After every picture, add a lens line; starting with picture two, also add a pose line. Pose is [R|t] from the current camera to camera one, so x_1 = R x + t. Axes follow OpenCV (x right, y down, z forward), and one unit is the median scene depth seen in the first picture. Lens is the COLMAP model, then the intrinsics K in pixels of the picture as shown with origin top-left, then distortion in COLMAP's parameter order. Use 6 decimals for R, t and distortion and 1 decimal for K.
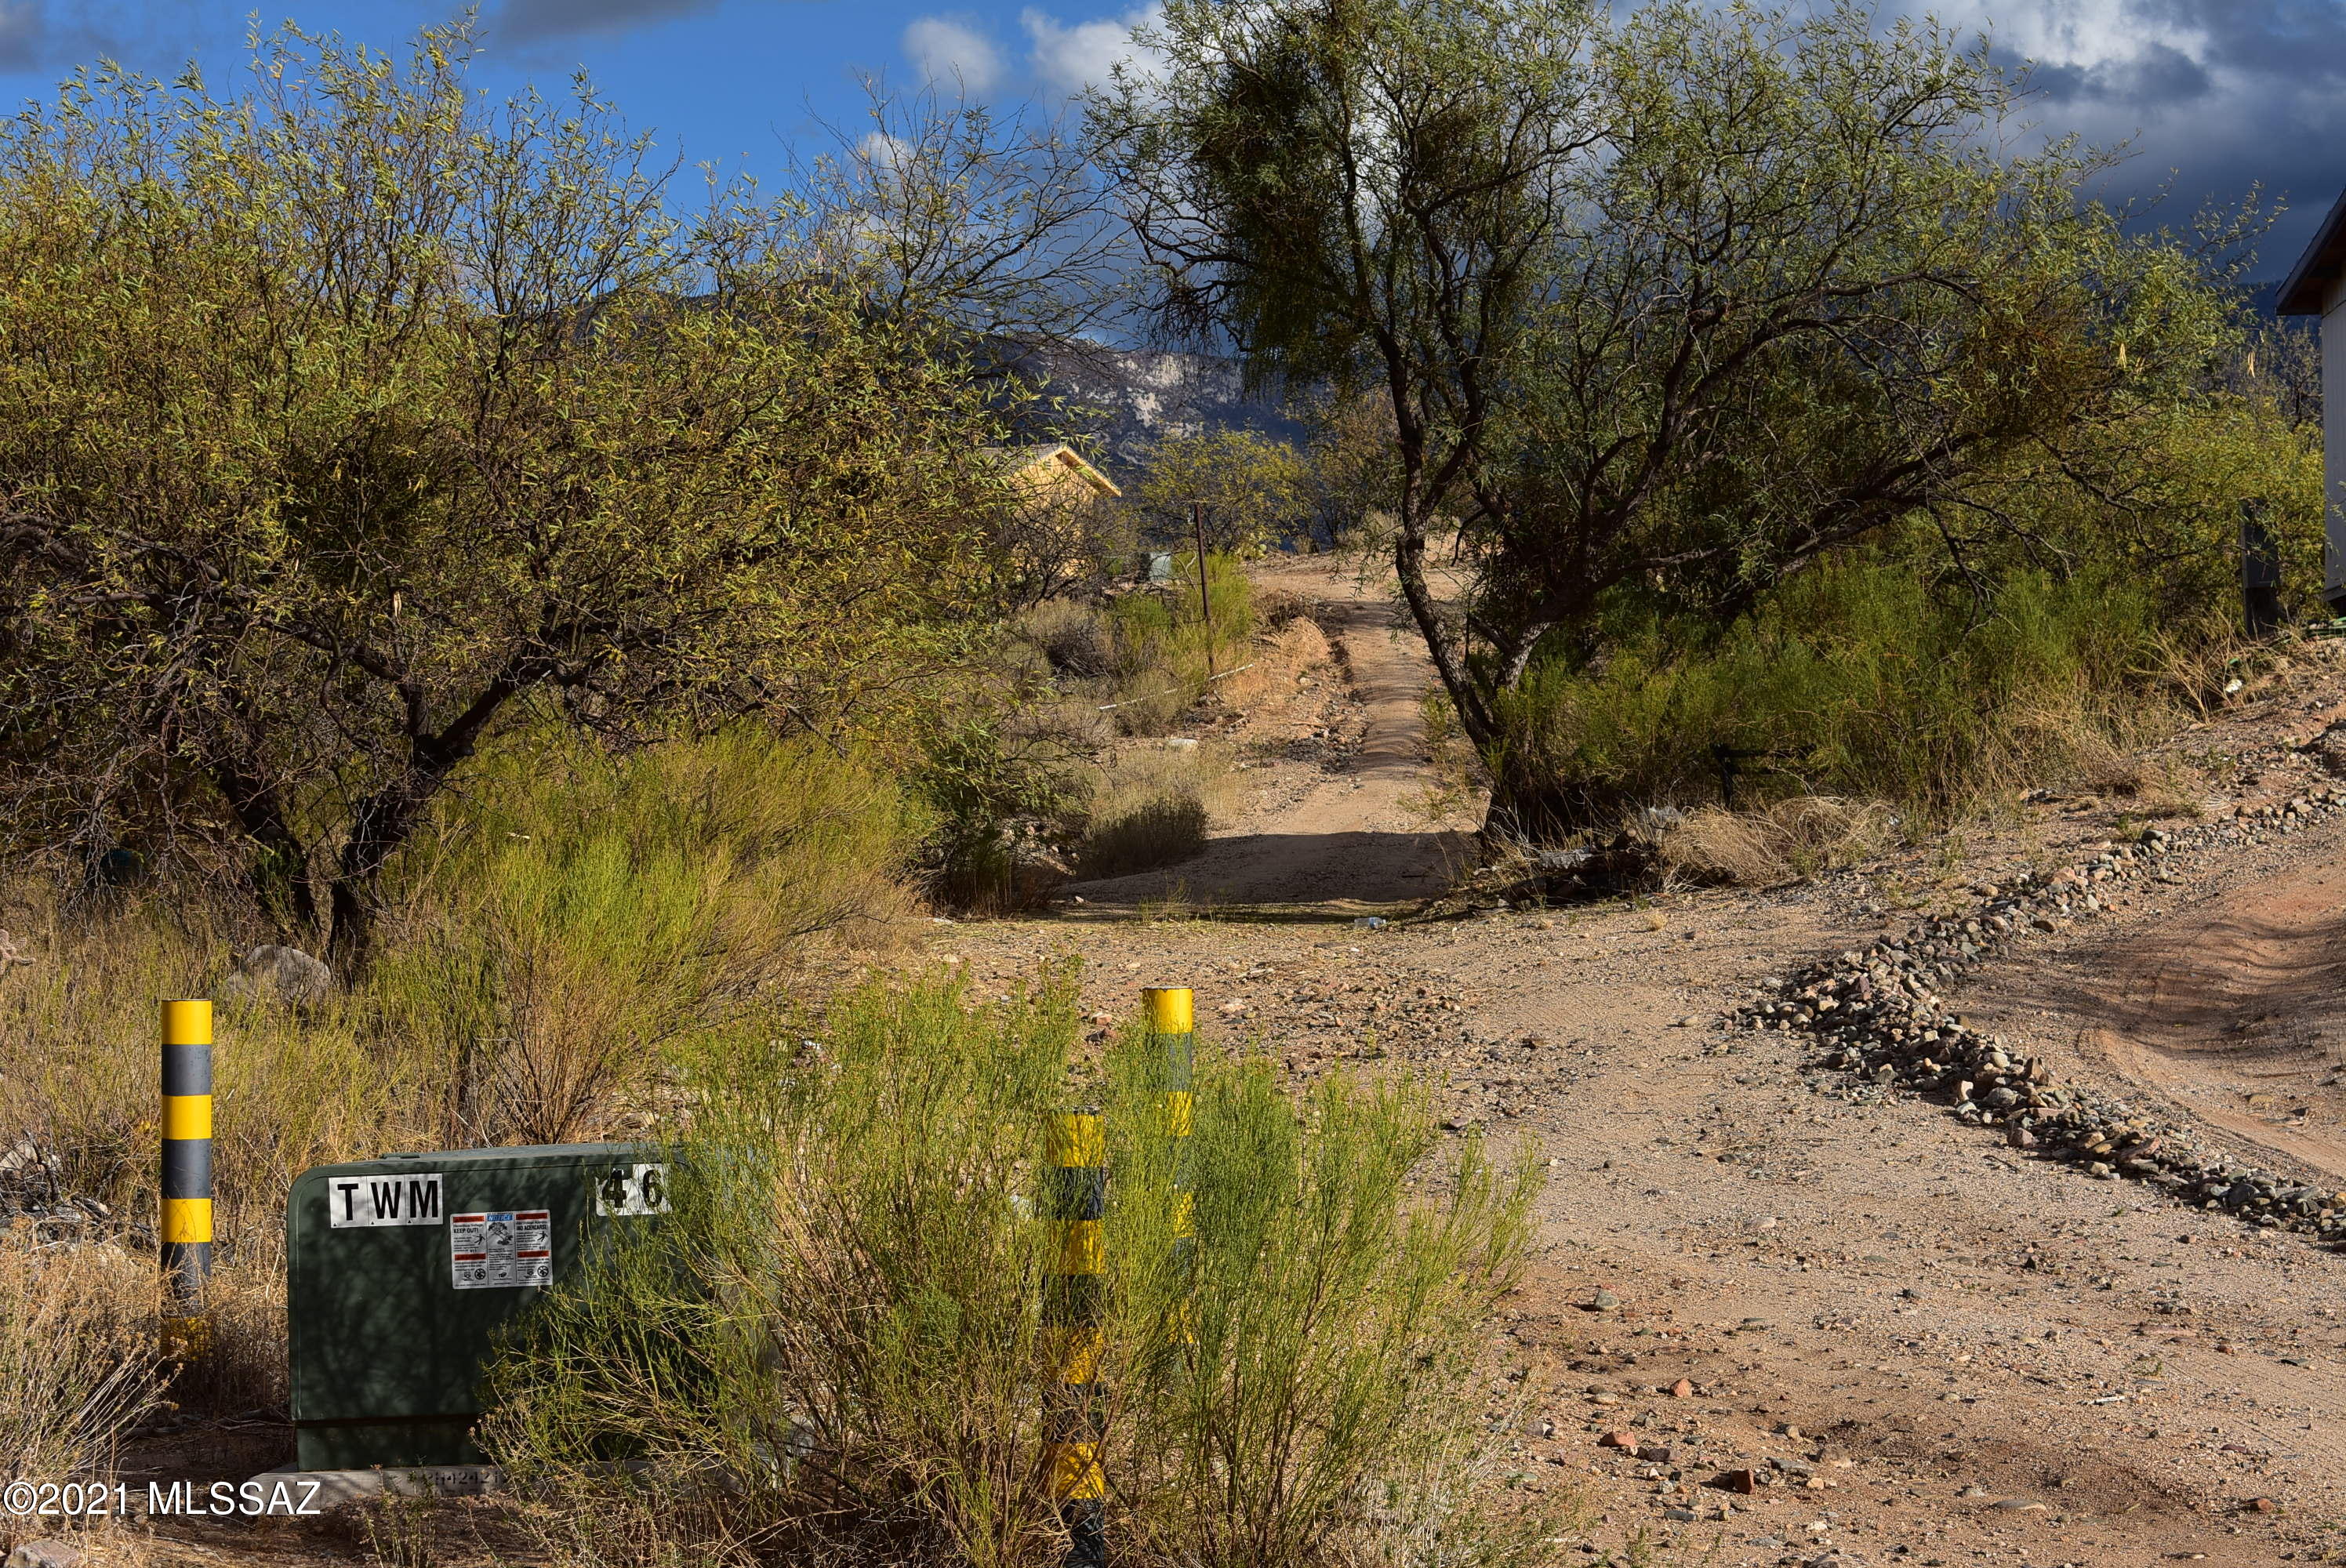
lens RADIAL K [[4866.0, 0, 1173.0], [0, 4866.0, 784.0], [0, 0, 1]] dist [0.395522, -0.031281]
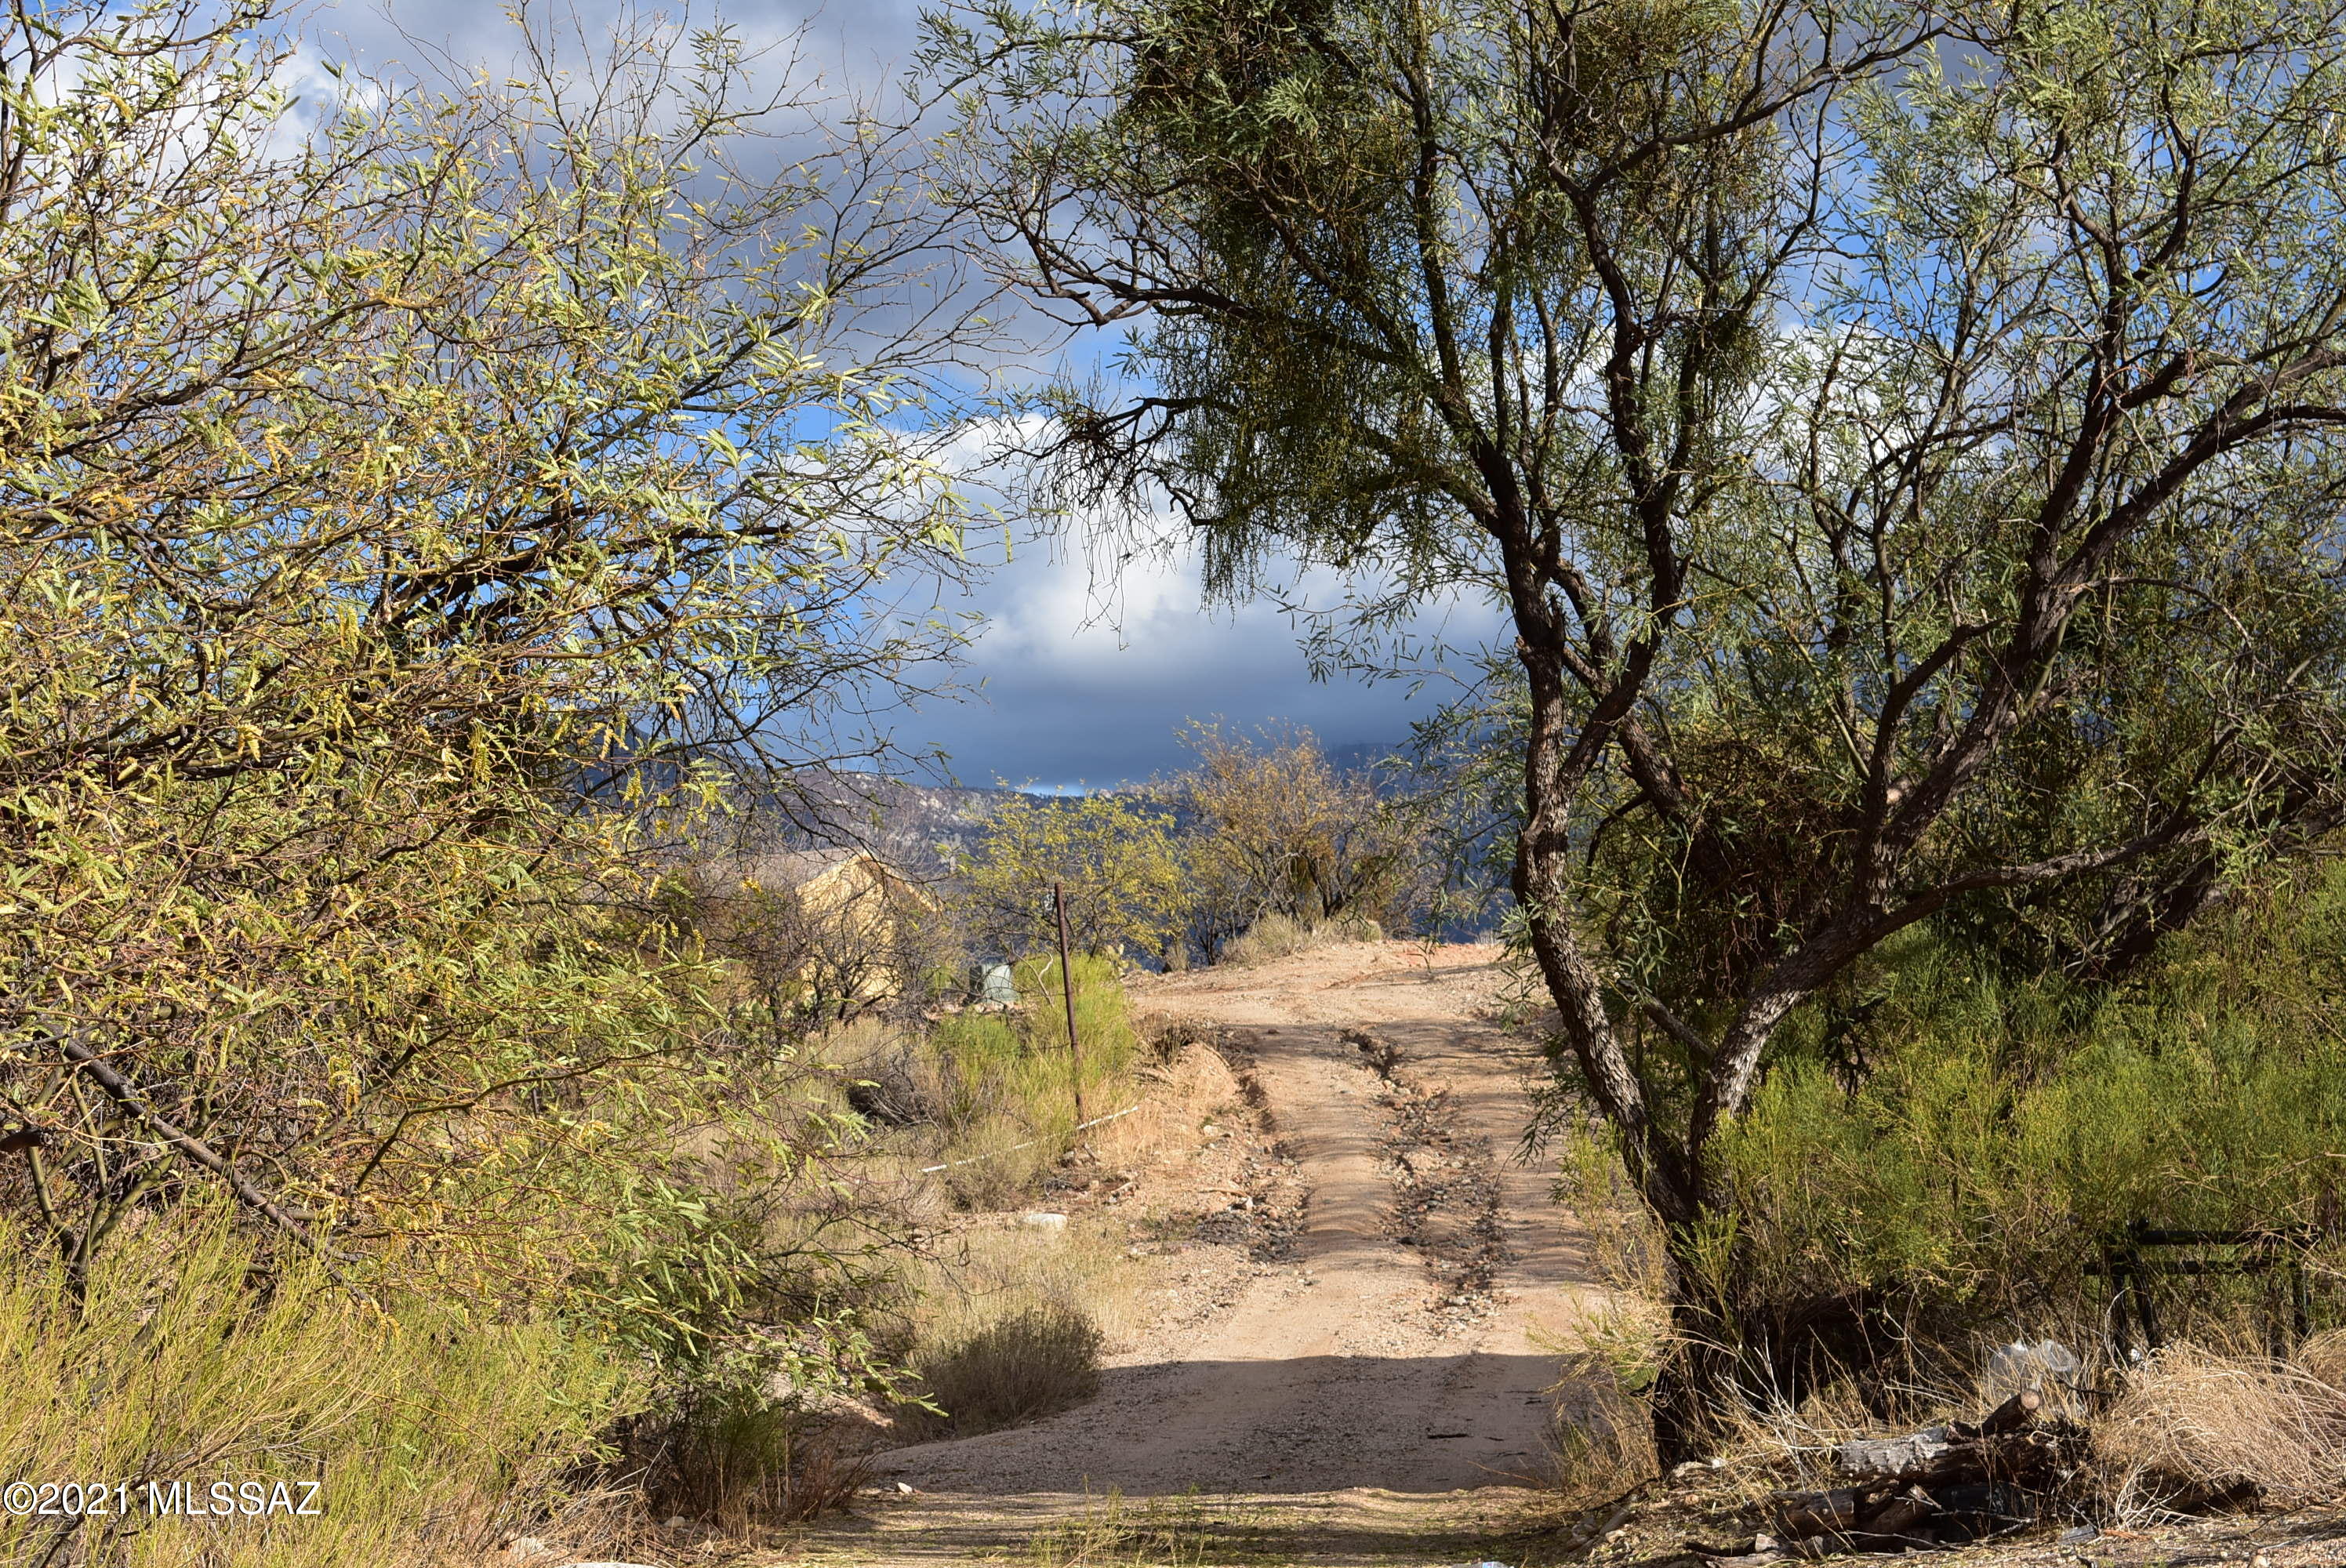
lens RADIAL K [[5448.5, 0, 1173.0], [0, 5448.5, 784.0], [0, 0, 1]] dist [0.063735, 0.317687]
pose [[0.999377, -0.006308, 0.034718, -0.006782], [0.009311, 0.996161, -0.087038, -0.002730], [-0.034035, 0.087308, 0.995600, 0.242169]]
